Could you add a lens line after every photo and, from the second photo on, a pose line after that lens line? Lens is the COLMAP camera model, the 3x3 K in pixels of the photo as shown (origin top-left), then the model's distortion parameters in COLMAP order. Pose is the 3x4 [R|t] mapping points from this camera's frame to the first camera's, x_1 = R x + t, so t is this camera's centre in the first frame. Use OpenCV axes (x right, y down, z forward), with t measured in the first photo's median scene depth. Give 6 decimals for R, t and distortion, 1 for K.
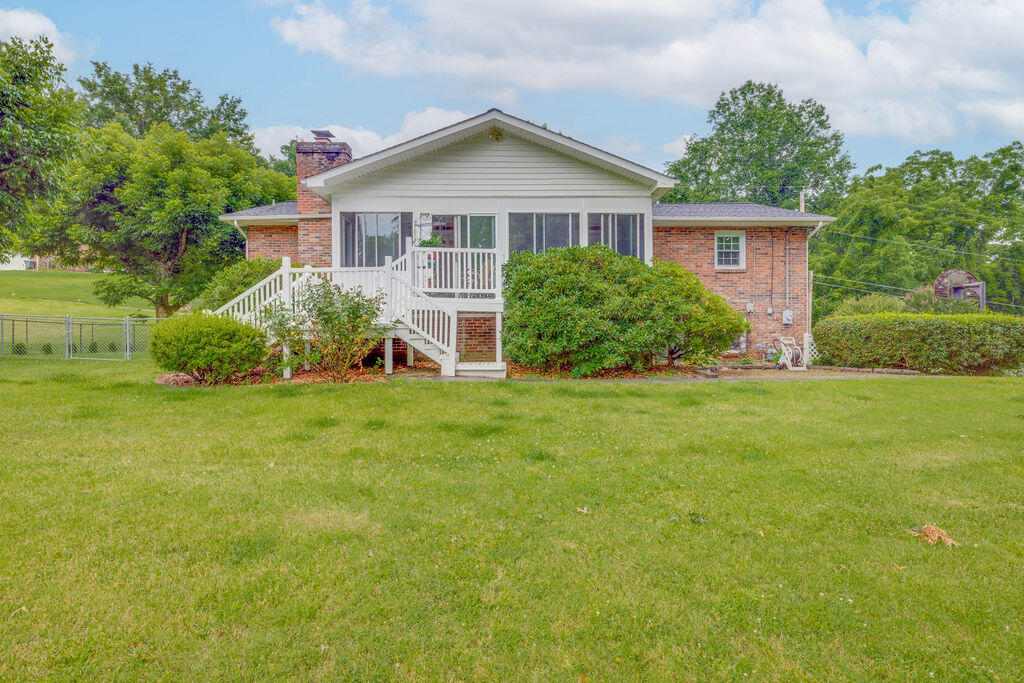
lens RADIAL K [[450.4, 0, 533.5], [0, 450.4, 353.9], [0, 0, 1]] dist [0.001650, 0.000419]
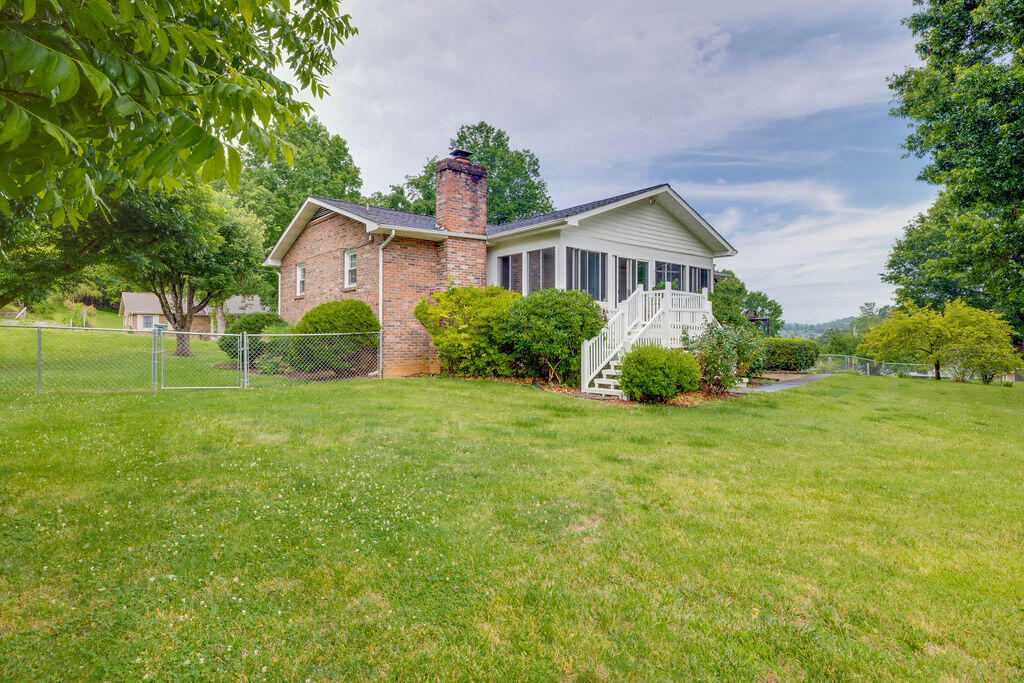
lens RADIAL K [[431.3, 0, 512.0], [0, 431.3, 341.5], [0, 0, 1]] dist [0.000929, 0.000180]
pose [[0.854307, 0.004001, 0.519753, -0.884211], [0.010303, 0.999644, -0.024630, -0.046416], [-0.519666, 0.026397, 0.853962, 0.136607]]
